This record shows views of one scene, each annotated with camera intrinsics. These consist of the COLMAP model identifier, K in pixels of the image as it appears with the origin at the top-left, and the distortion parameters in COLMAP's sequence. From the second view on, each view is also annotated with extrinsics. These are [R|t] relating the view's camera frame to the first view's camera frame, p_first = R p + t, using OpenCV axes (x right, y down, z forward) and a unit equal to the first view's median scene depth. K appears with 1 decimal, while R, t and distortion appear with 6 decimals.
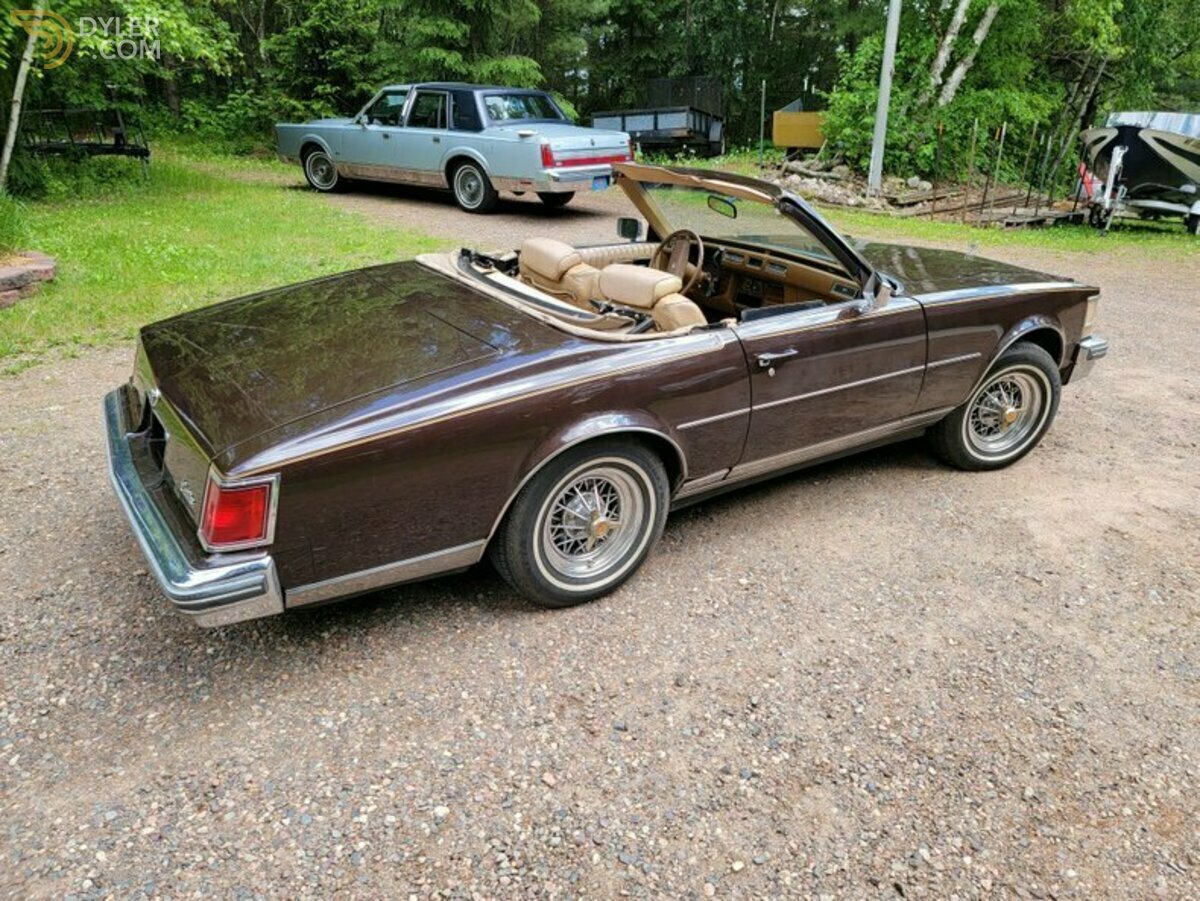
lens RADIAL K [[839.1, 0, 610.9], [0, 839.1, 454.0], [0, 0, 1]] dist [0.075146, -0.062282]
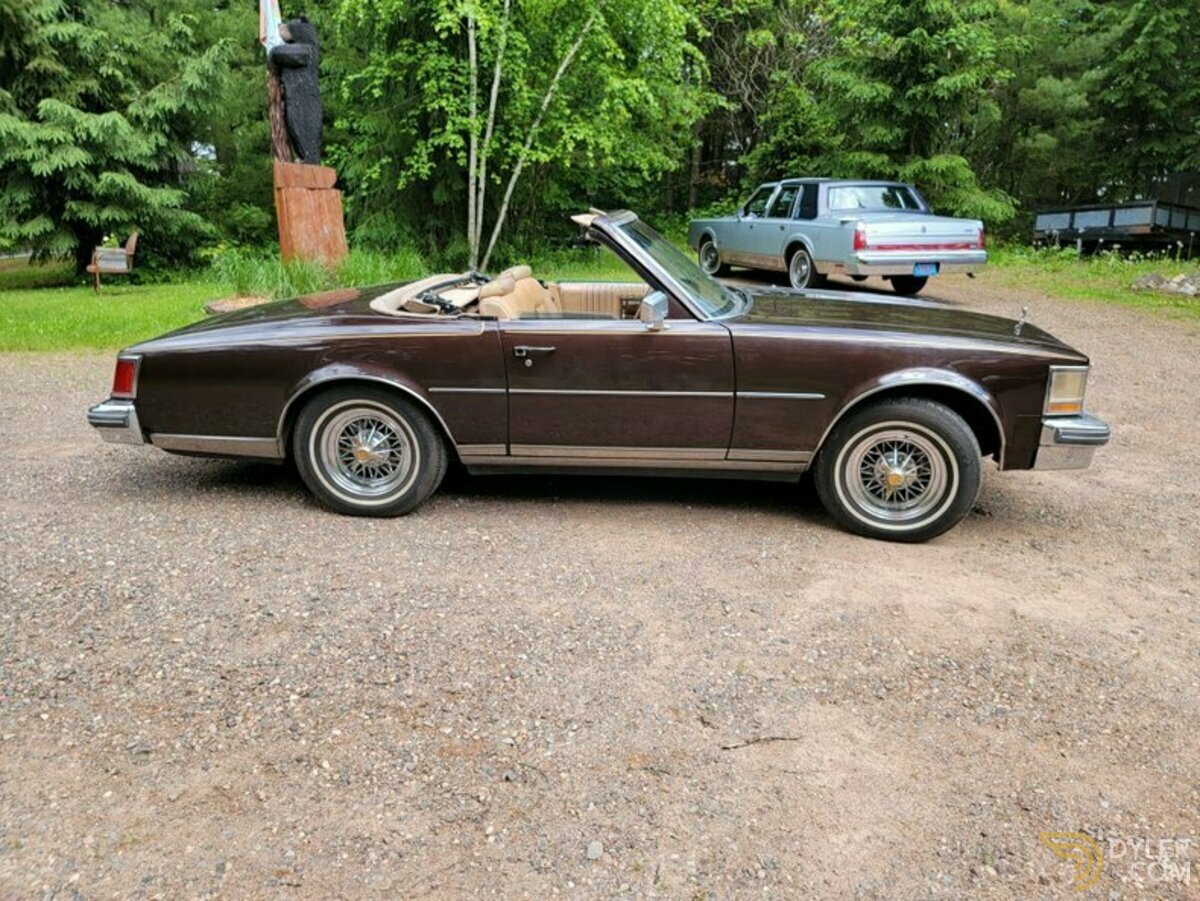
lens RADIAL K [[839.1, 0, 601.8], [0, 839.1, 453.8], [0, 0, 1]] dist [0.075146, -0.062282]
pose [[0.796251, 0.161924, -0.582894, 0.932176], [-0.232068, 0.971558, -0.047121, 0.055142], [0.558685, 0.172791, 0.811181, 0.120859]]
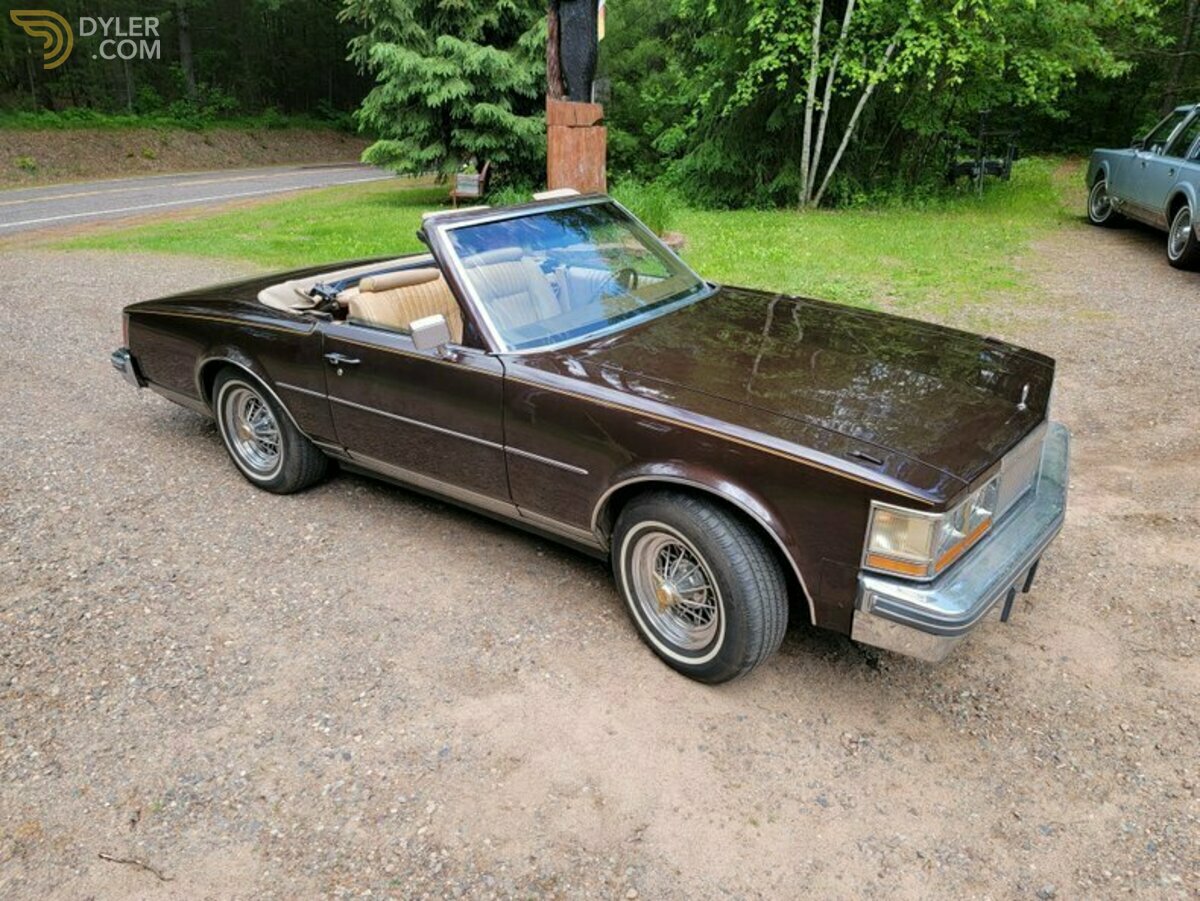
lens RADIAL K [[839.1, 0, 603.7], [0, 839.1, 461.9], [0, 0, 1]] dist [0.075146, -0.062282]
pose [[0.356863, 0.351114, -0.865660, 1.261854], [-0.362592, 0.906084, 0.218034, -0.342987], [0.860916, 0.236073, 0.450659, 0.786684]]
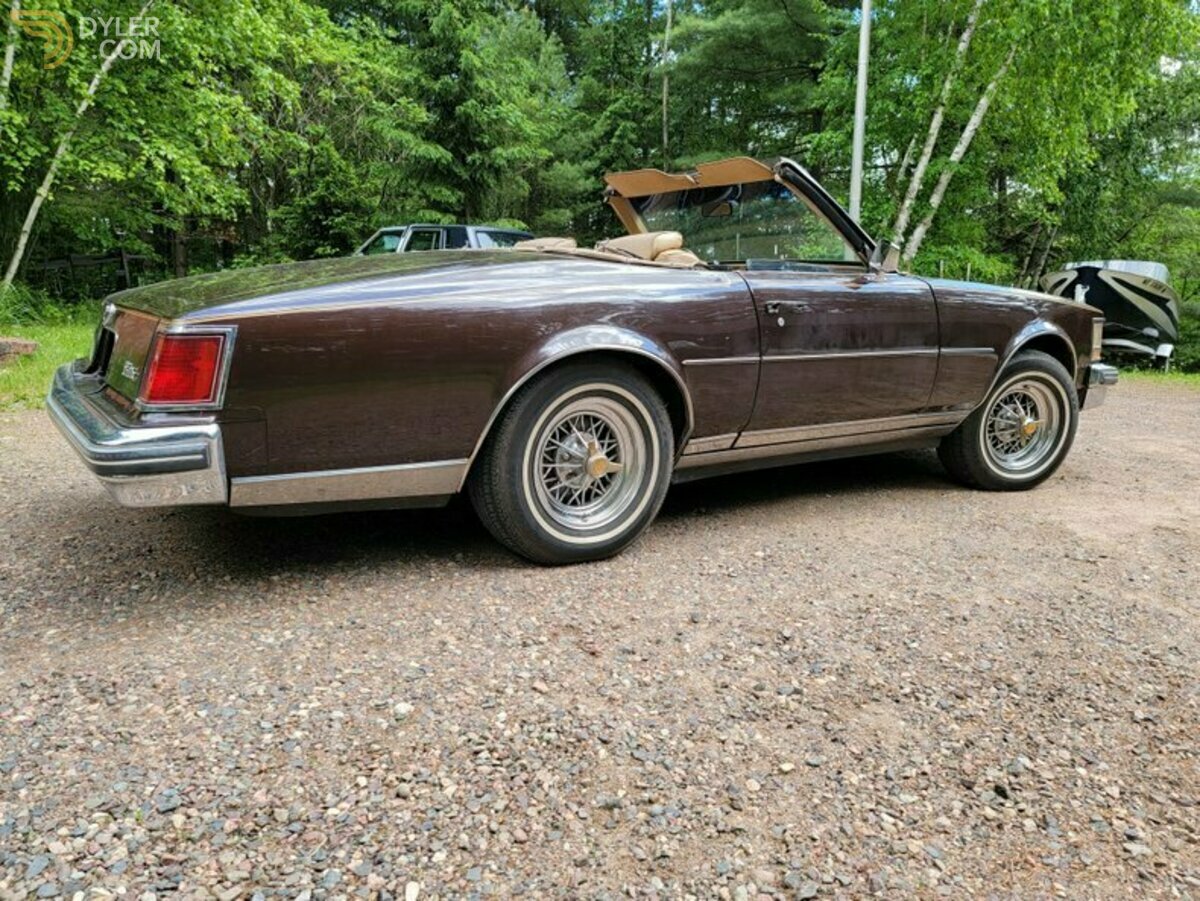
lens RADIAL K [[839.1, 0, 600.0], [0, 839.1, 441.9], [0, 0, 1]] dist [0.075146, -0.062282]
pose [[0.999939, 0.002865, 0.010674, -0.018152], [-0.000328, 0.973080, -0.230465, 0.236332], [-0.011047, 0.230448, 0.973022, 0.118828]]
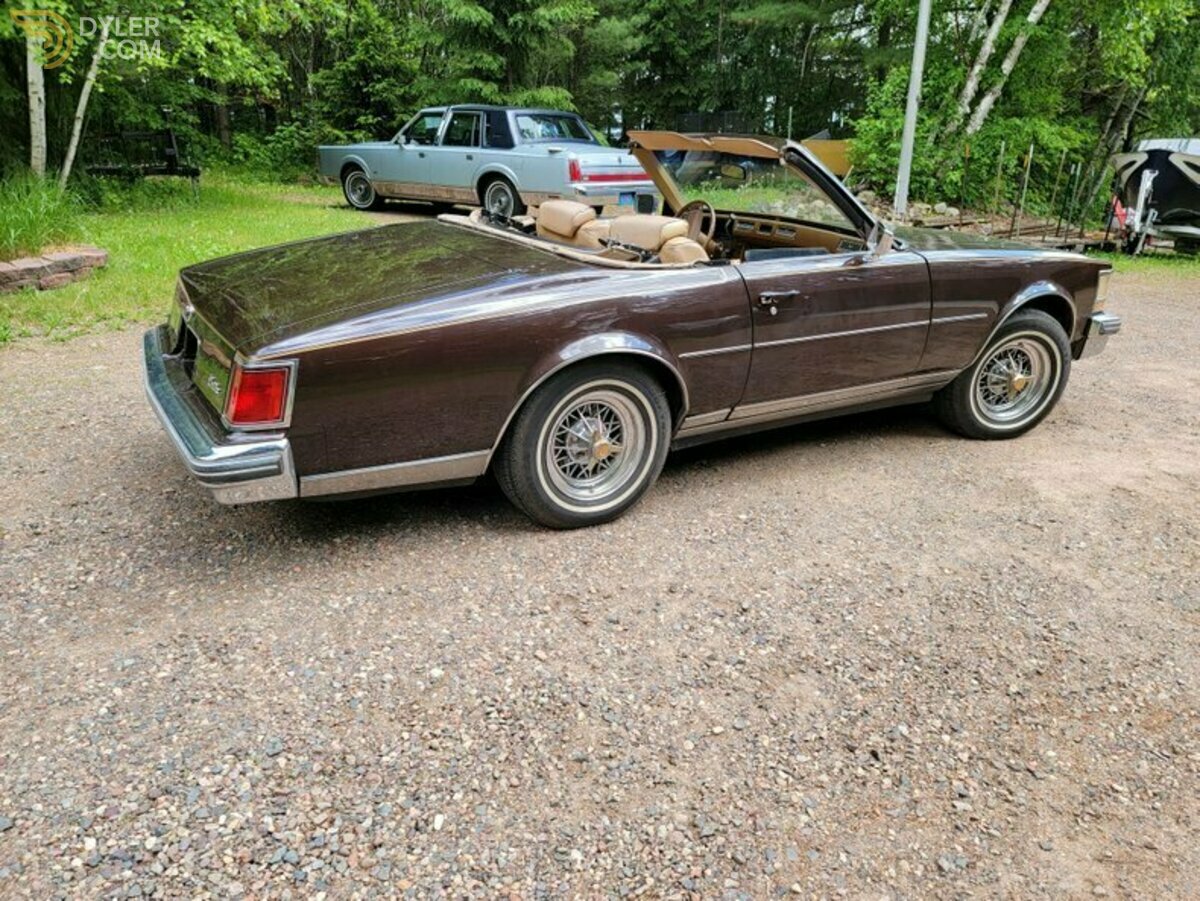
lens RADIAL K [[839.1, 0, 597.9], [0, 839.1, 457.8], [0, 0, 1]] dist [0.075146, -0.062282]
pose [[0.998604, 0.023171, -0.047463, 0.028158], [-0.025358, 0.998620, -0.046001, 0.129307], [0.046331, 0.047140, 0.997813, -0.029817]]
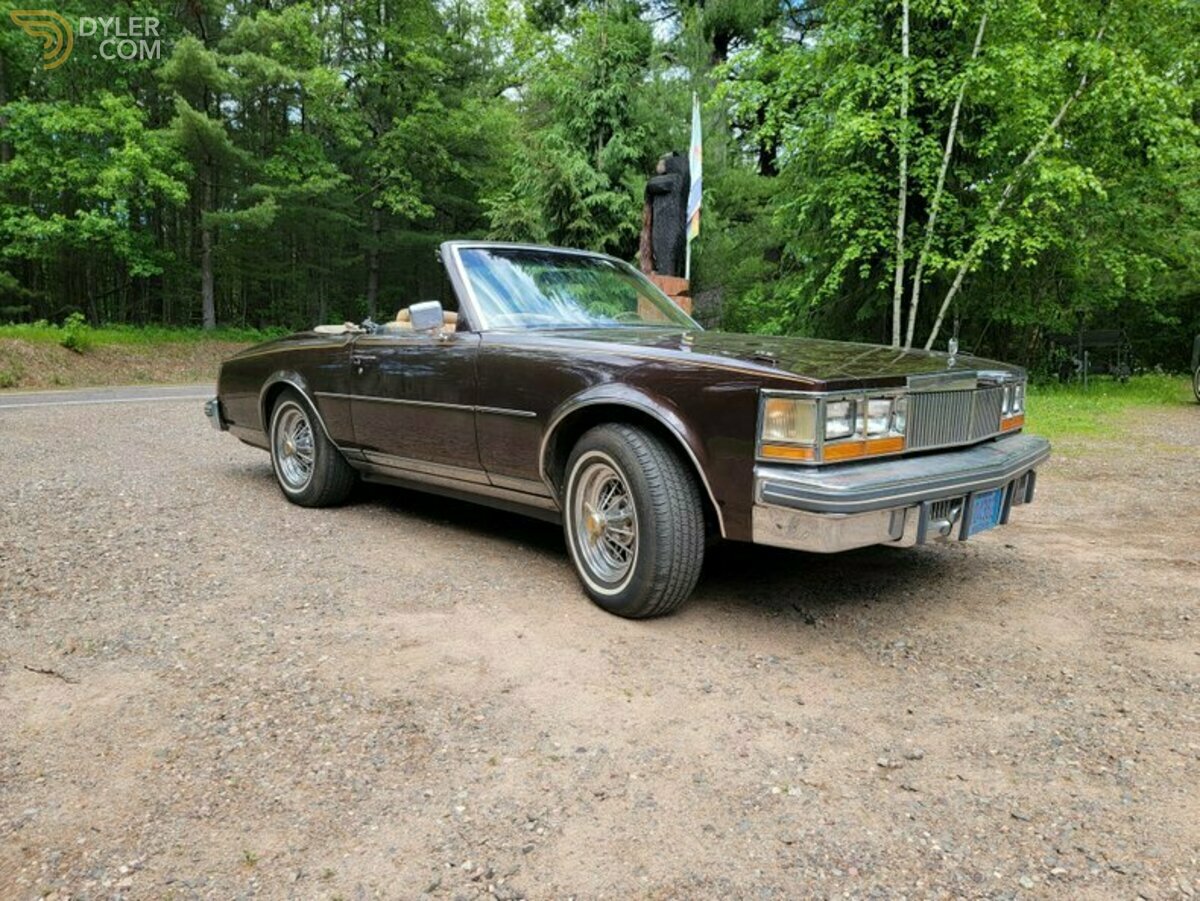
lens RADIAL K [[839.1, 0, 603.4], [0, 839.1, 456.3], [0, 0, 1]] dist [0.075146, -0.062282]
pose [[0.199773, 0.110012, -0.973647, 1.446133], [-0.395946, 0.917998, 0.022484, -0.145367], [0.896280, 0.381020, 0.226950, 1.038246]]
